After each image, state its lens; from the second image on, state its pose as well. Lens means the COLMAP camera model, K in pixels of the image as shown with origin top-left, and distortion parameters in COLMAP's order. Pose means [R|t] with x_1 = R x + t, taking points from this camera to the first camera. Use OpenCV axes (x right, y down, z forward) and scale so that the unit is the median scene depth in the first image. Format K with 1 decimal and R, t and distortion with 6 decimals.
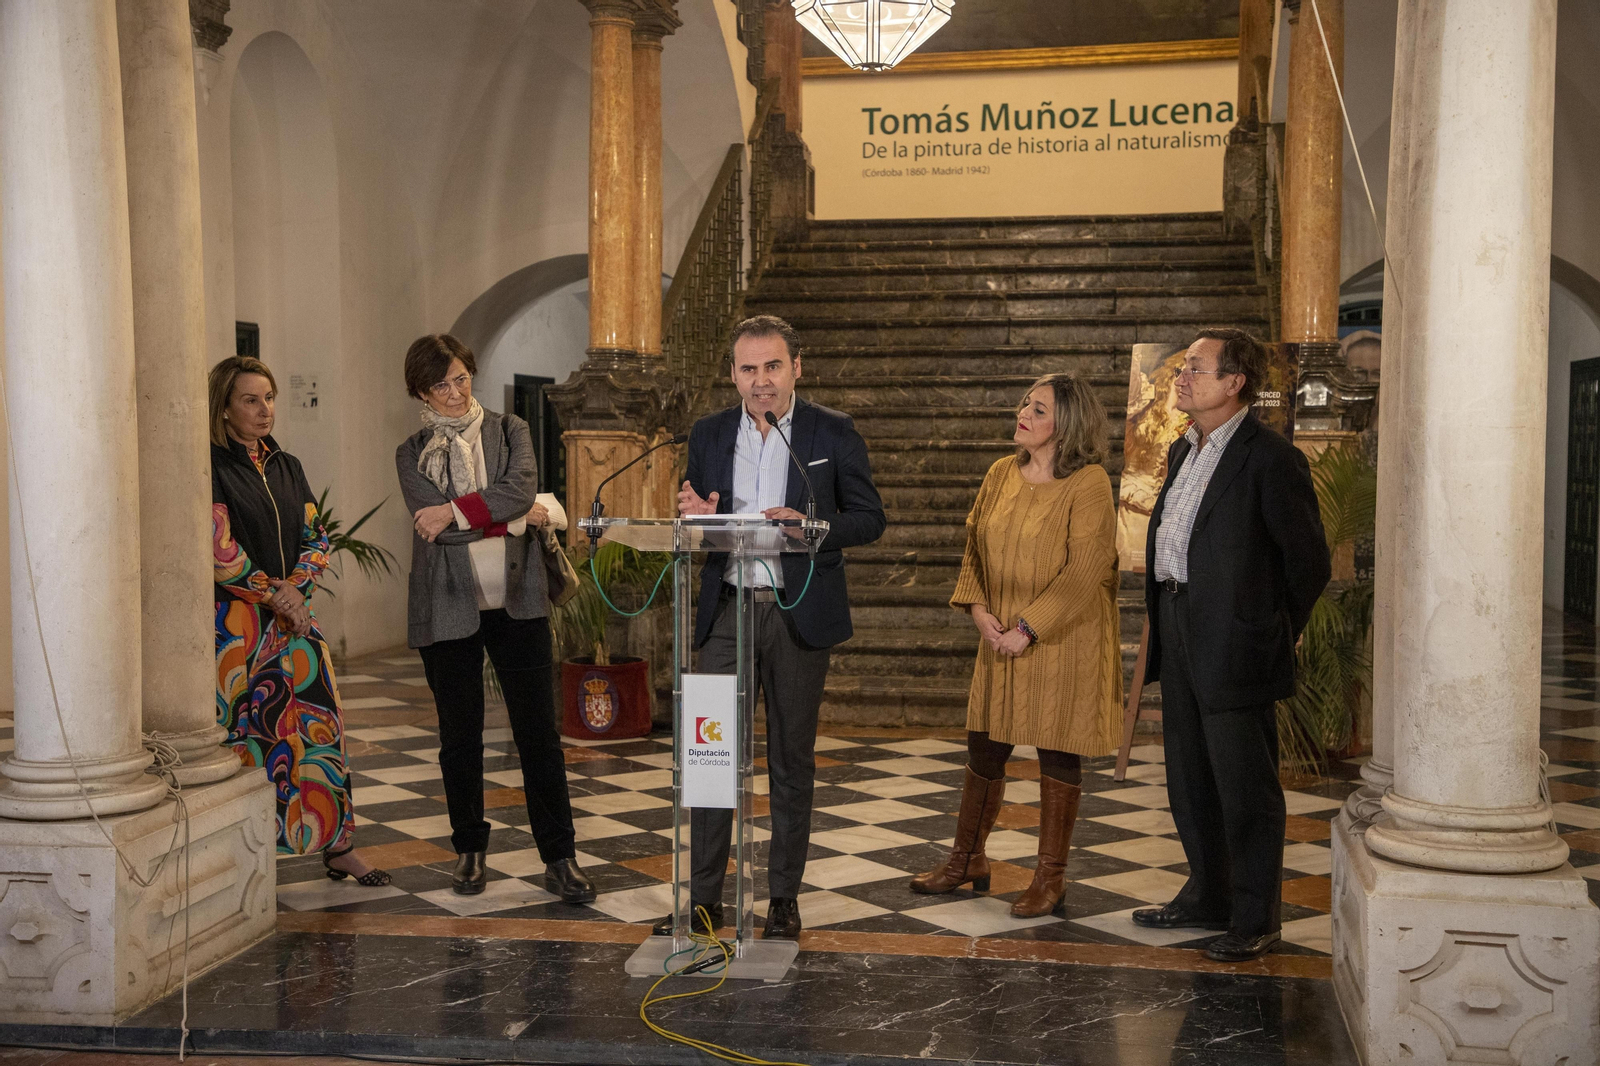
lens RADIAL K [[2059.6, 0, 800.0], [0, 2059.6, 533.0], [0, 0, 1]] dist [0.183329, -0.074444]
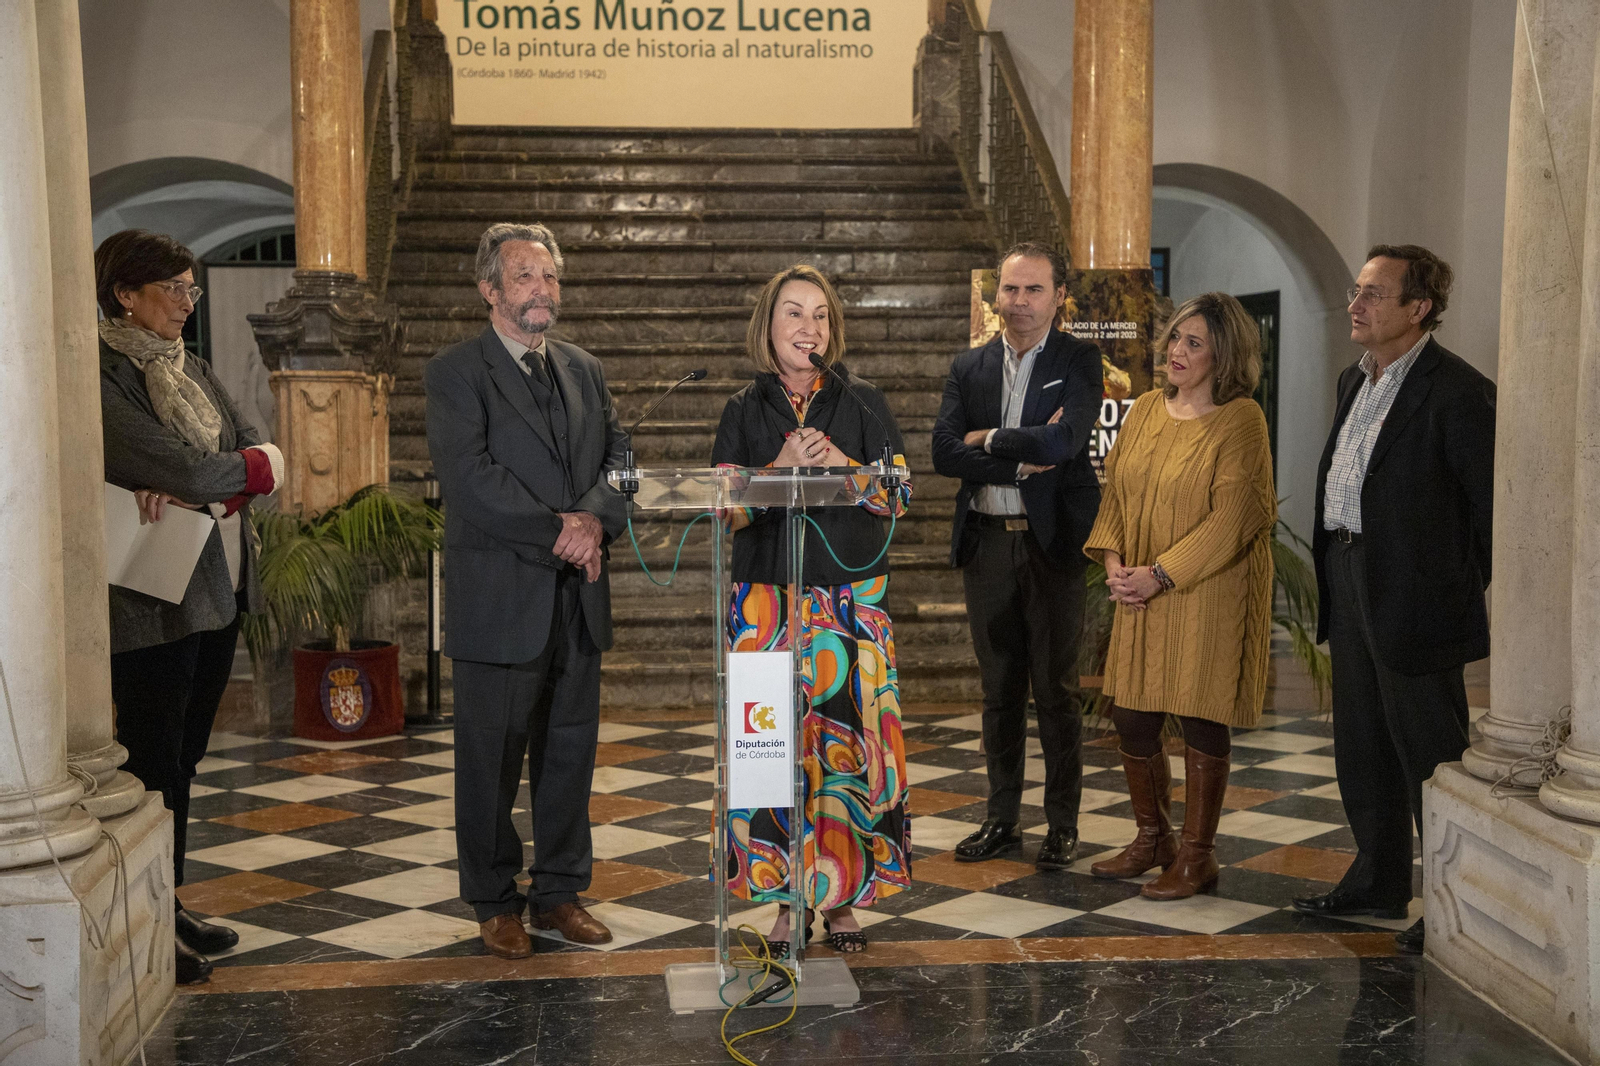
lens RADIAL K [[2289.3, 0, 800.0], [0, 2289.3, 533.0], [0, 0, 1]] dist [0.220290, -0.043214]
pose [[0.965457, -0.026233, 0.259240, -0.153005], [0.021336, 0.999537, 0.021687, -0.000201], [-0.259689, -0.015407, 0.965569, 0.048822]]
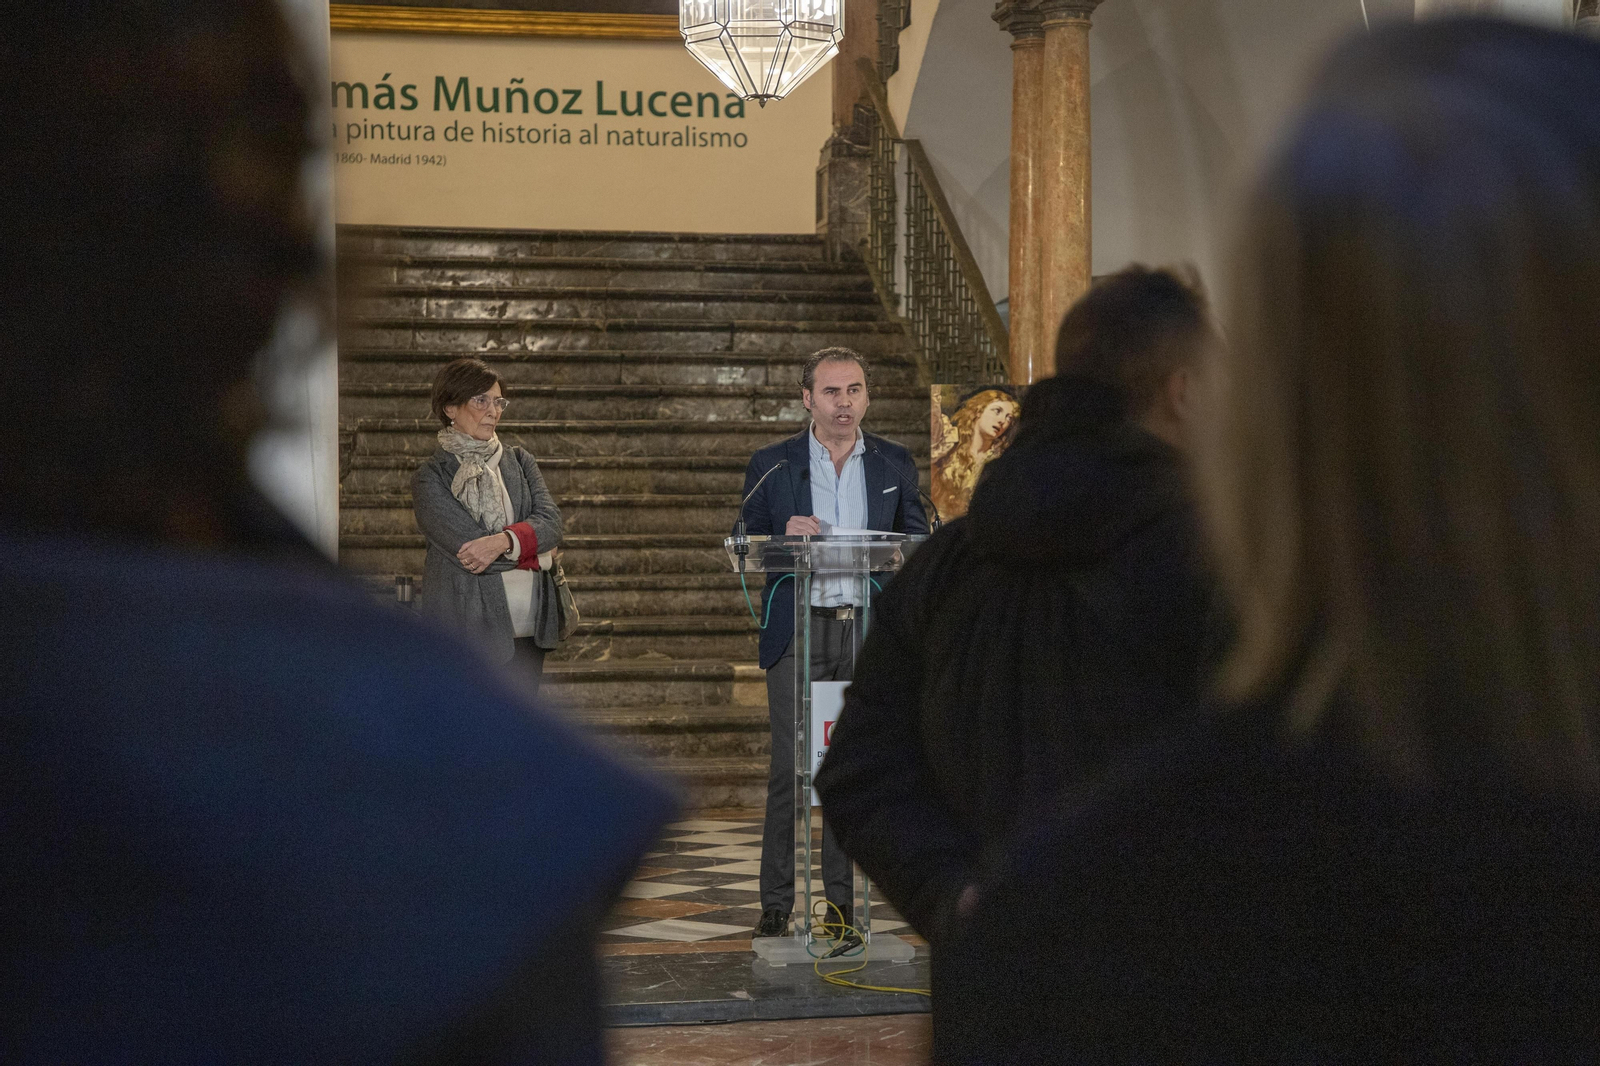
lens RADIAL K [[3265.0, 0, 800.0], [0, 3265.0, 533.0], [0, 0, 1]] dist [0.436135, 0.259128]
pose [[0.937744, -0.003874, 0.347306, -0.370489], [0.020578, 0.998801, -0.044421, 0.037602], [-0.346717, 0.048802, 0.936699, -0.339897]]
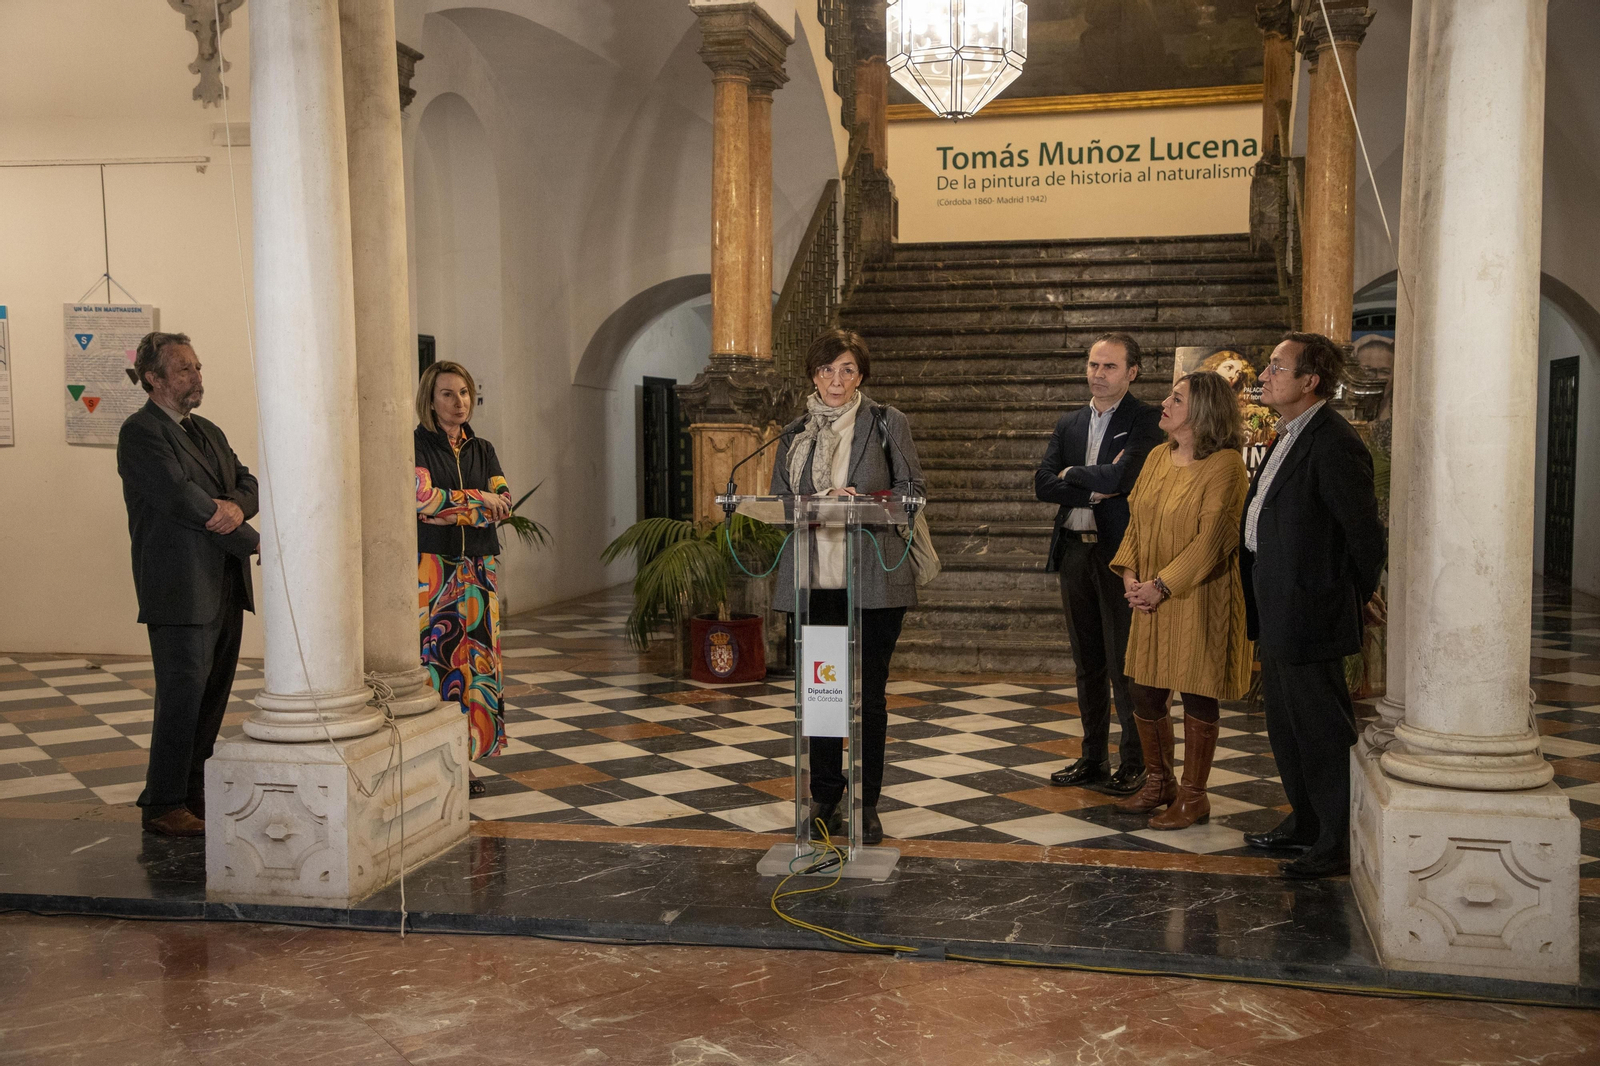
lens RADIAL K [[1768.5, 0, 800.0], [0, 1768.5, 533.0], [0, 0, 1]] dist [0.097718, 0.002383]
pose [[0.999072, -0.002275, -0.043004, -0.008063], [0.002802, 0.999922, 0.012204, 0.001046], [0.042973, -0.012313, 0.999000, -0.015045]]
